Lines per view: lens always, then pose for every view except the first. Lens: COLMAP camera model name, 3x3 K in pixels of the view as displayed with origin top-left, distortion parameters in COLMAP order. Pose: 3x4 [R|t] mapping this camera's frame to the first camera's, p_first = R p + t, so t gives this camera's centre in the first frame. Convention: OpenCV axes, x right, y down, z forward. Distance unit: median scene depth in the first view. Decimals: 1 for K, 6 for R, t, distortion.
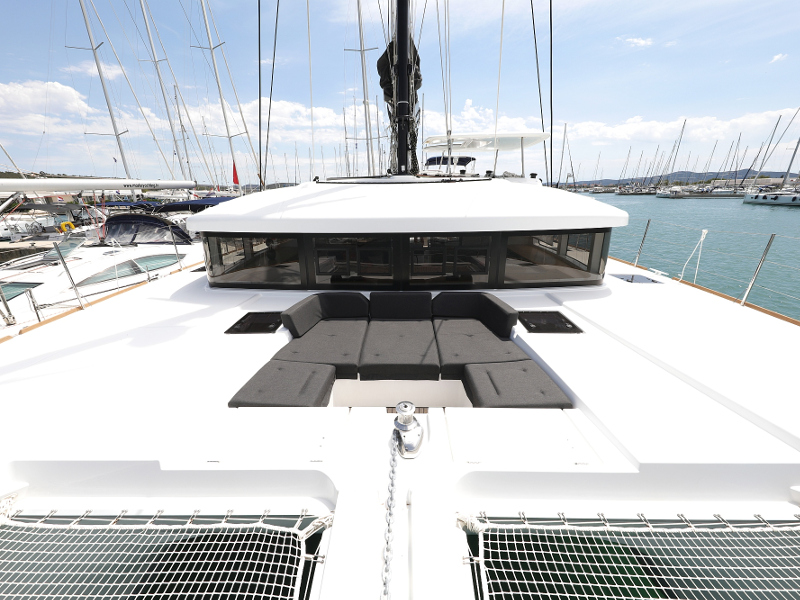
lens RADIAL K [[283.3, 0, 401.2], [0, 283.3, 301.9], [0, 0, 1]] dist [-0.000911, -0.000206]
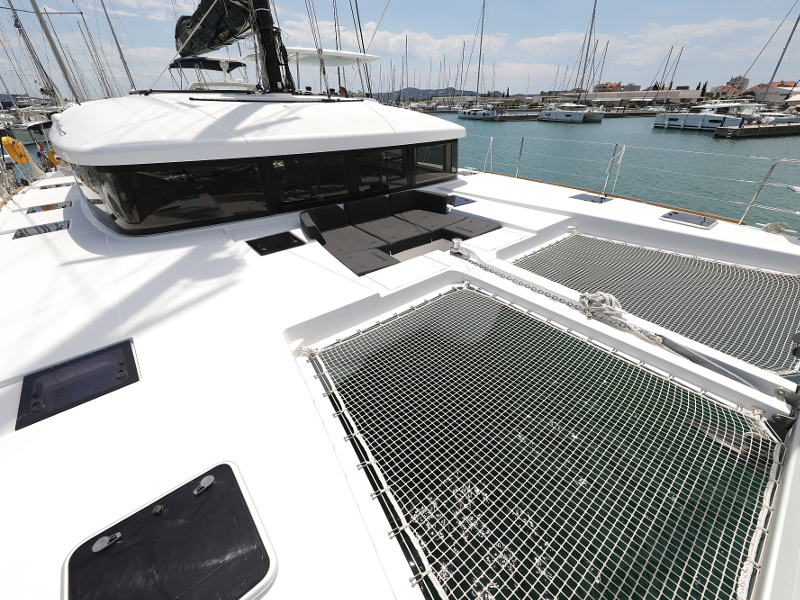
lens RADIAL K [[336.1, 0, 411.3], [0, 336.1, 288.4], [0, 0, 1]] dist [0.002065, -0.000664]
pose [[0.742649, -0.309574, 0.593832, -0.854746], [0.232088, 0.950762, 0.205397, 0.084445], [-0.628178, -0.014717, 0.777931, -0.281903]]
